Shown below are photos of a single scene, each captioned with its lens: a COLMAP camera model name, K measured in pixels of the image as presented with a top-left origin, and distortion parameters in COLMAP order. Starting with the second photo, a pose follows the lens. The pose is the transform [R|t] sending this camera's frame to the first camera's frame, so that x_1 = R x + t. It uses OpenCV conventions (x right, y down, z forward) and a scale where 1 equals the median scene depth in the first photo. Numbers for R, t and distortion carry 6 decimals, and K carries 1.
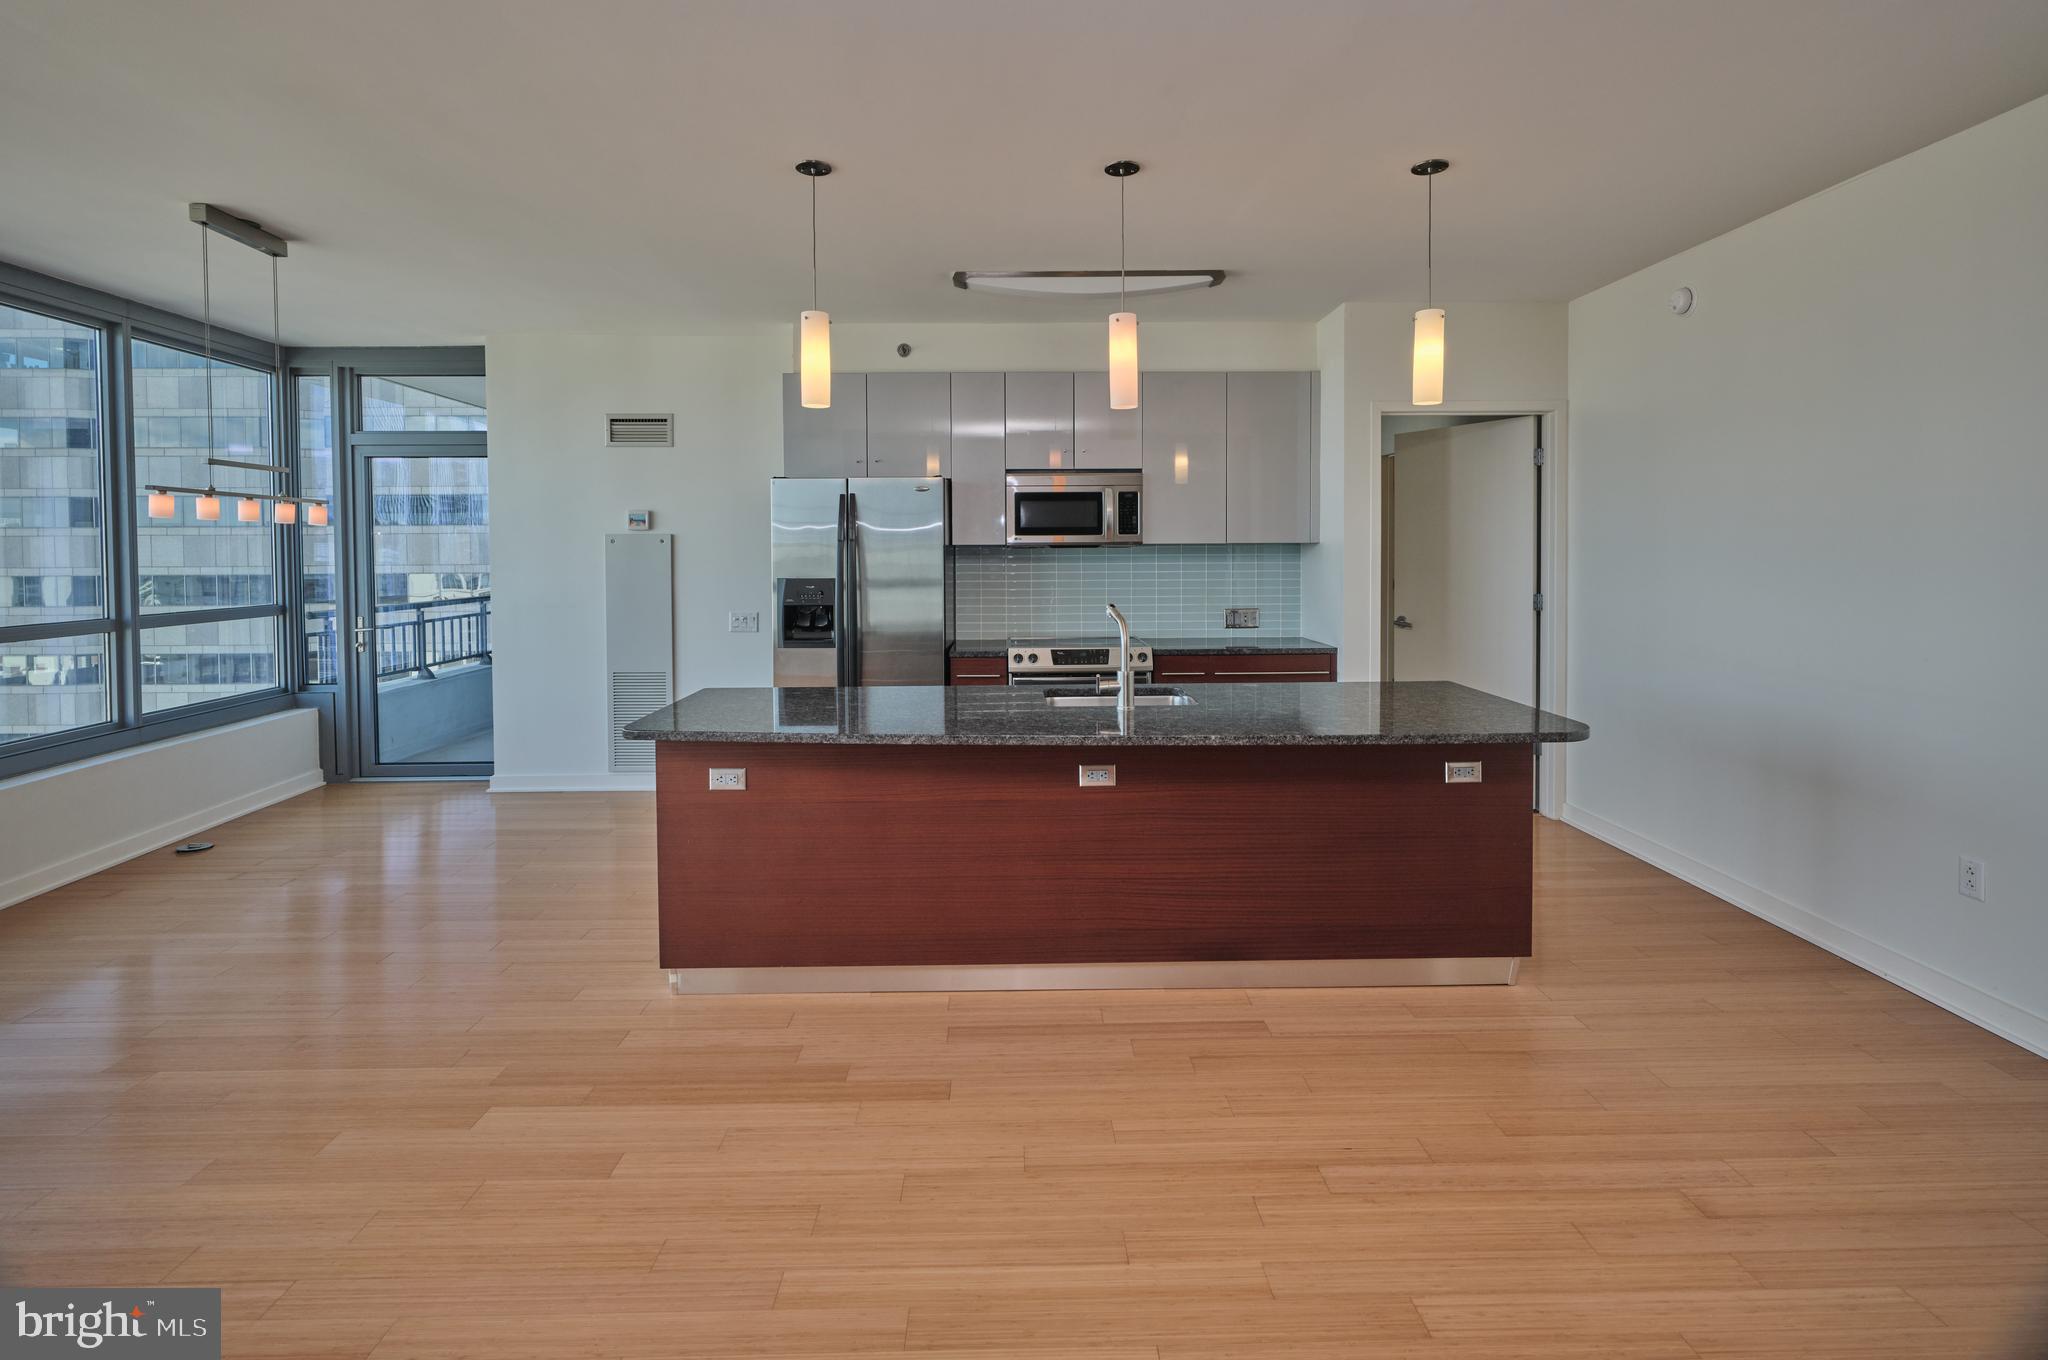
lens RADIAL K [[962.0, 0, 1041.6], [0, 962.0, 569.7], [0, 0, 1]] dist [0.002037, 0.003203]
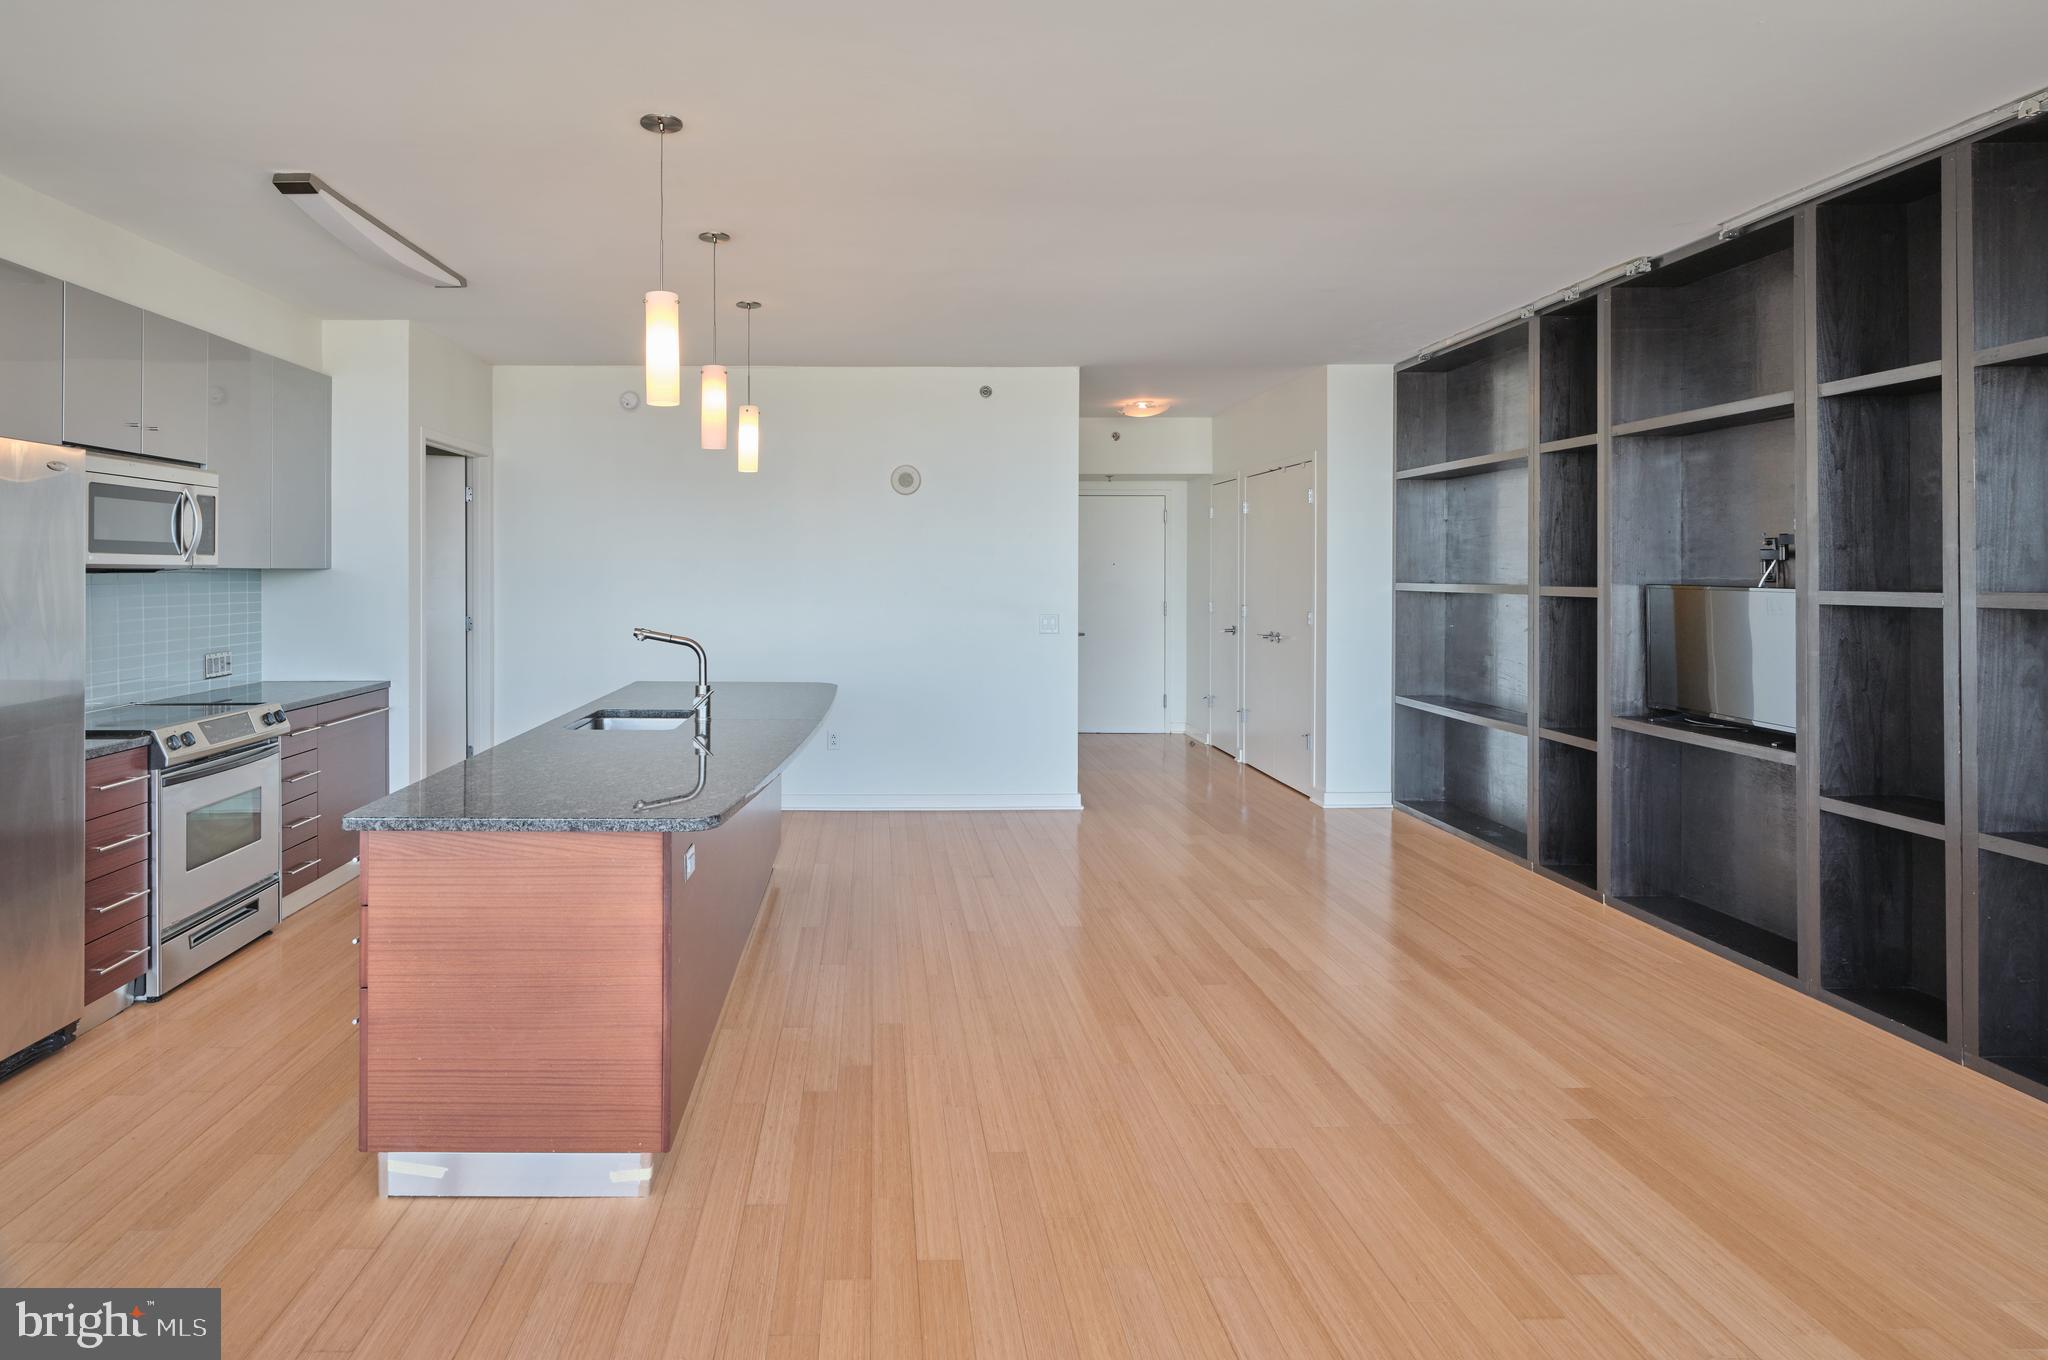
lens RADIAL K [[1061.0, 0, 893.1], [0, 1061.0, 575.4], [0, 0, 1]] dist [0.003072, -0.001422]
pose [[0.006018, 0.002709, 0.999978, -0.743106], [0.023361, 0.999723, -0.002849, -0.007324], [-0.999709, 0.023377, 0.005953, 0.508446]]
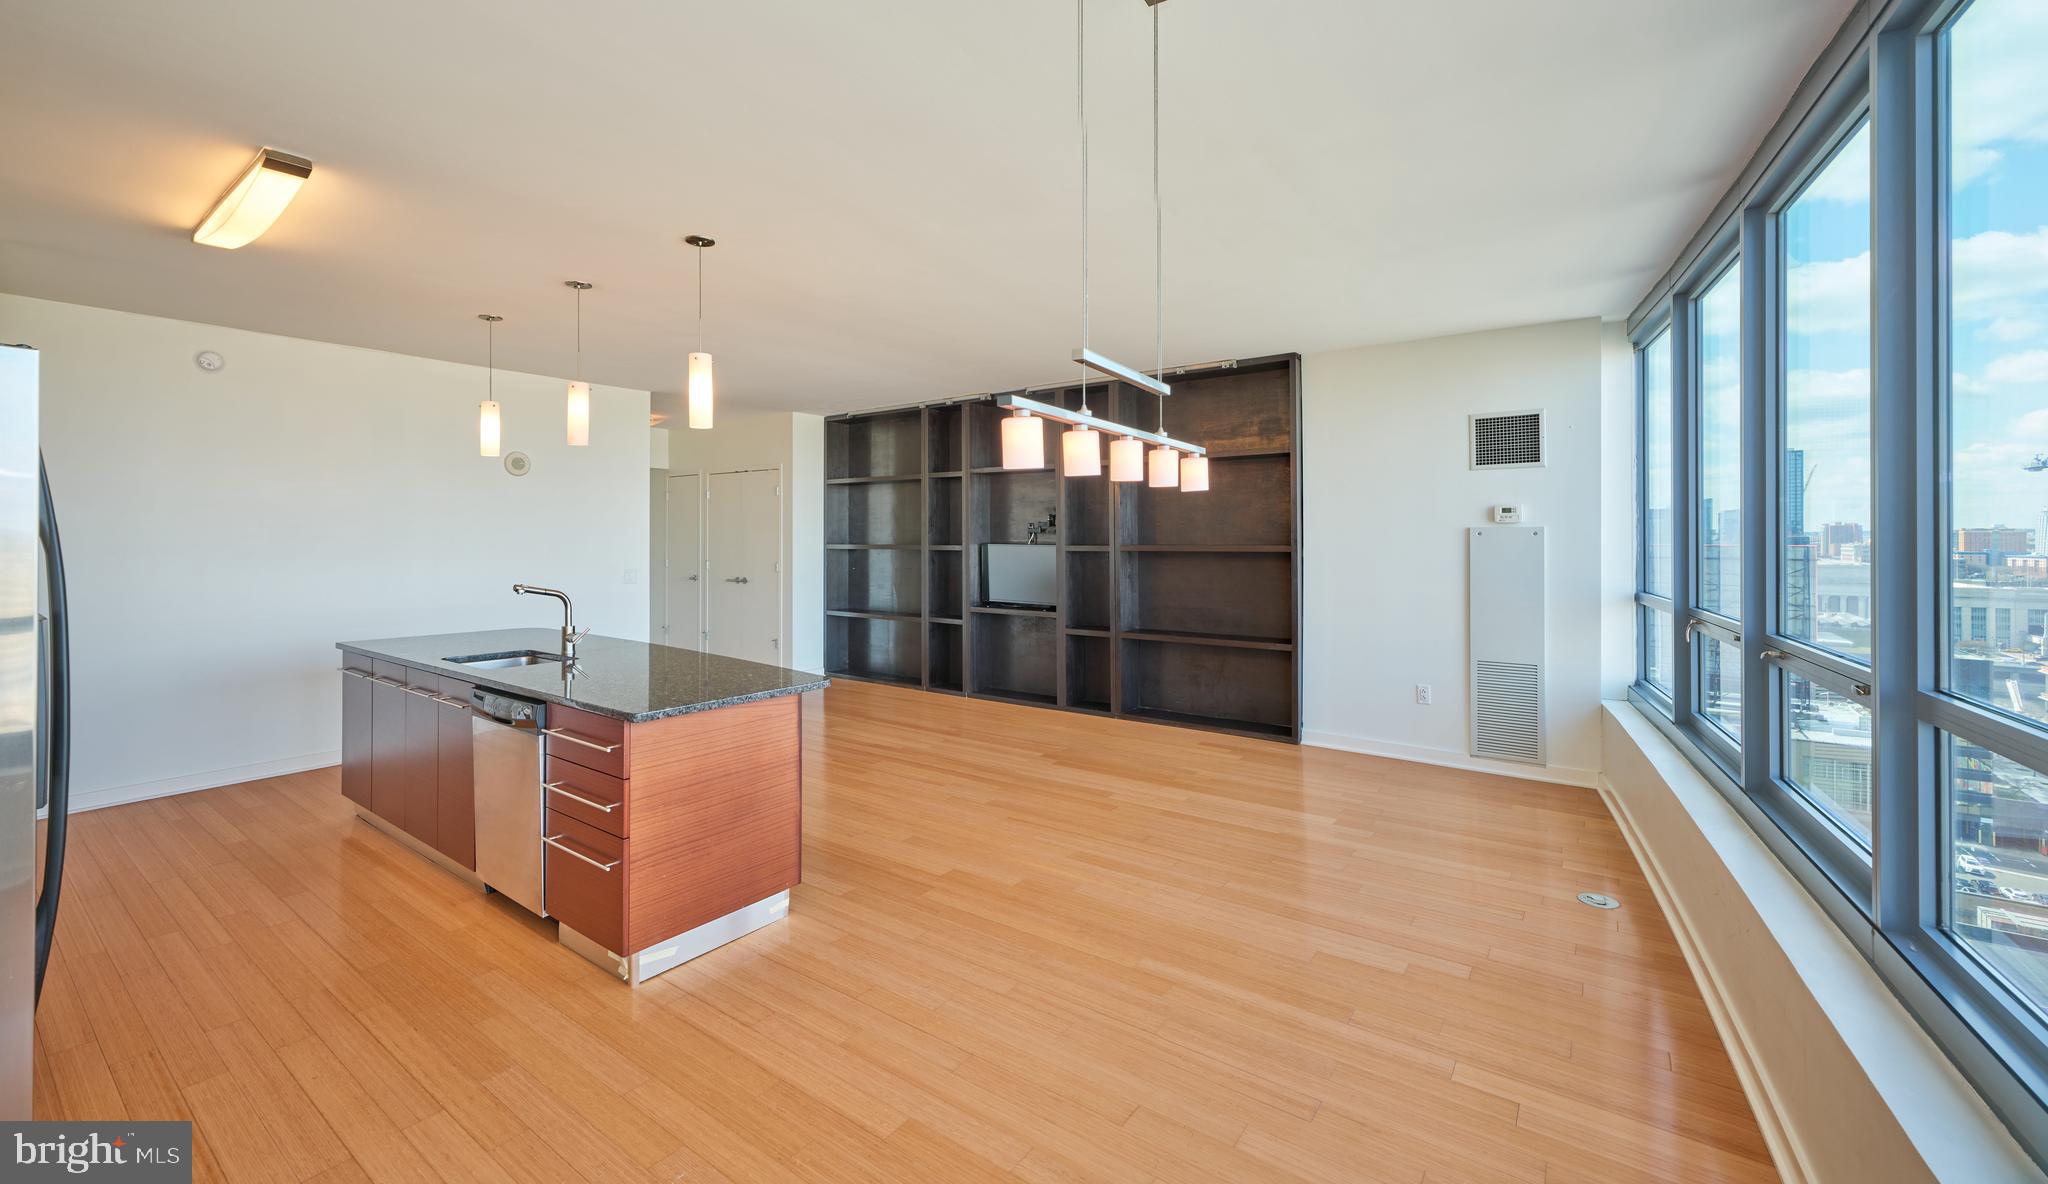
lens RADIAL K [[820.5, 0, 1002.8], [0, 820.5, 532.9], [0, 0, 1]] dist [-0.000291, -0.000171]
pose [[-0.794813, 0.010205, 0.606769, -0.768467], [0.020628, 0.999735, 0.010207, -0.021159], [-0.606504, 0.020629, -0.794812, 1.035704]]
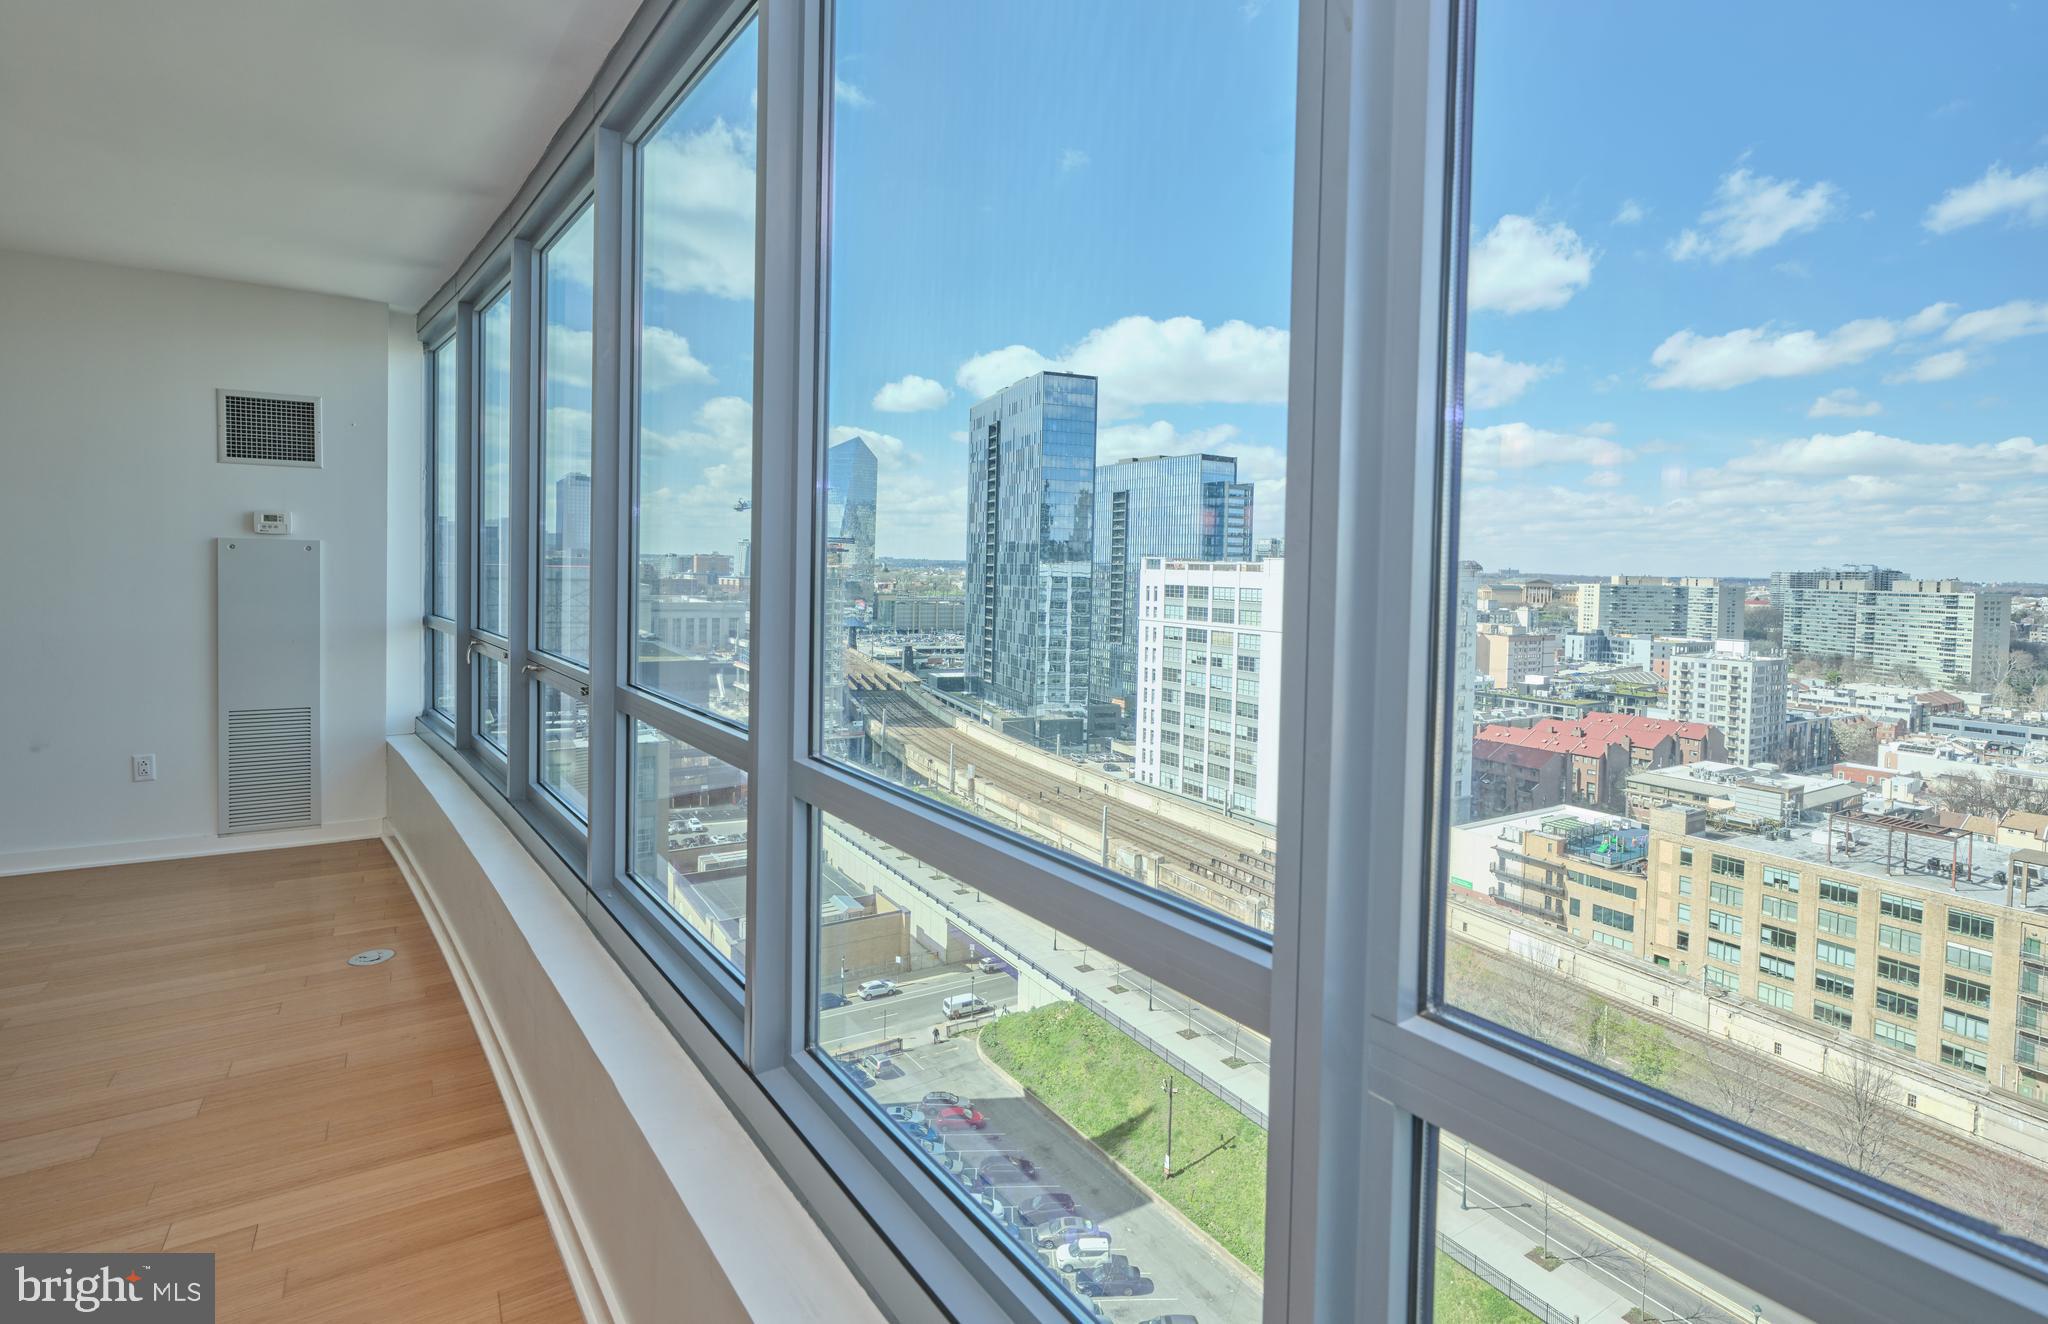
lens RADIAL K [[974.6, 0, 1041.6], [0, 974.6, 599.5], [0, 0, 1]] dist [0.001122, 0.000743]
pose [[-0.850836, 0.003780, -0.525418, -0.788202], [-0.030027, 0.997990, 0.055804, -0.022328], [0.524573, 0.063257, -0.849012, 1.065908]]
